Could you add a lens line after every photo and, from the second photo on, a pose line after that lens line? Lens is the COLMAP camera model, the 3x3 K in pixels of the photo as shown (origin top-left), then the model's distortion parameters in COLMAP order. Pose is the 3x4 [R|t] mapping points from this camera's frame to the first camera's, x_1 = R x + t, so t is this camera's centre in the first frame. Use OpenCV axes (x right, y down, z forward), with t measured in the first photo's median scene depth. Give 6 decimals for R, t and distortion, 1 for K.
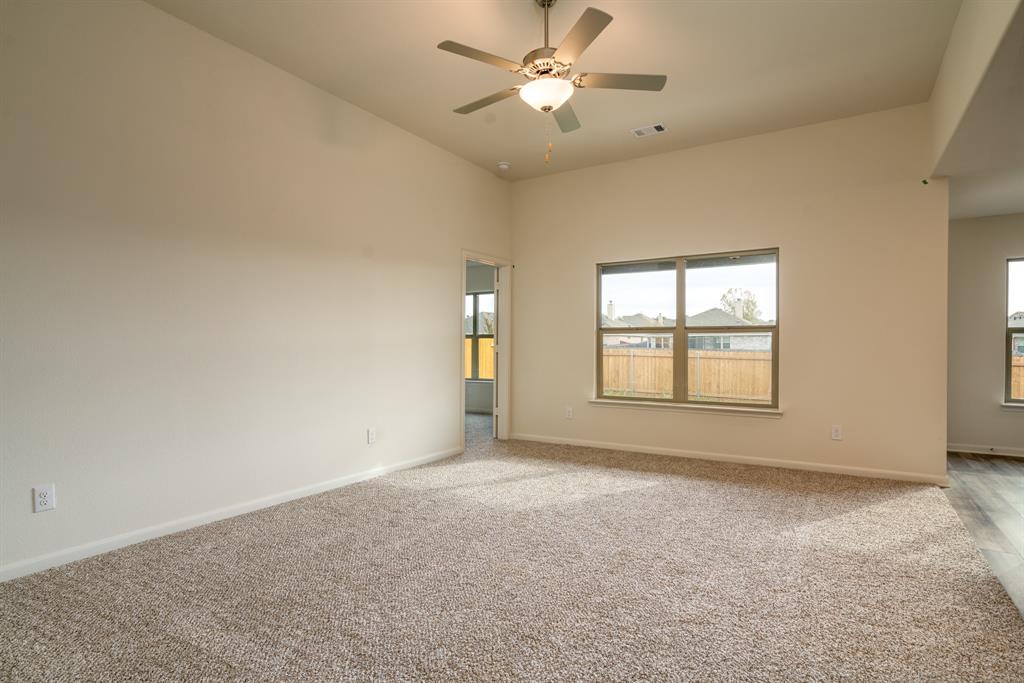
lens RADIAL K [[542.2, 0, 515.3], [0, 542.2, 349.7], [0, 0, 1]] dist [0.006291, 0.002918]
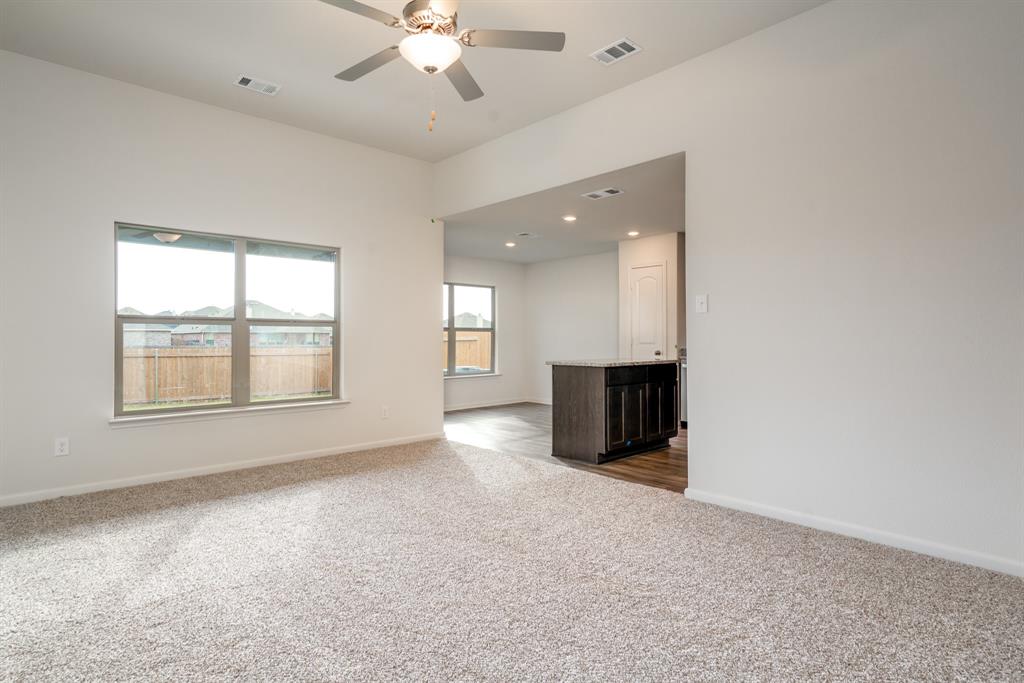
lens RADIAL K [[542.2, 0, 510.8], [0, 542.2, 333.2], [0, 0, 1]] dist [0.006291, 0.002918]
pose [[0.258946, 0.011036, 0.965829, -0.436039], [0.006626, 0.999891, -0.013202, -0.003945], [-0.965869, 0.009818, 0.258844, 0.372417]]
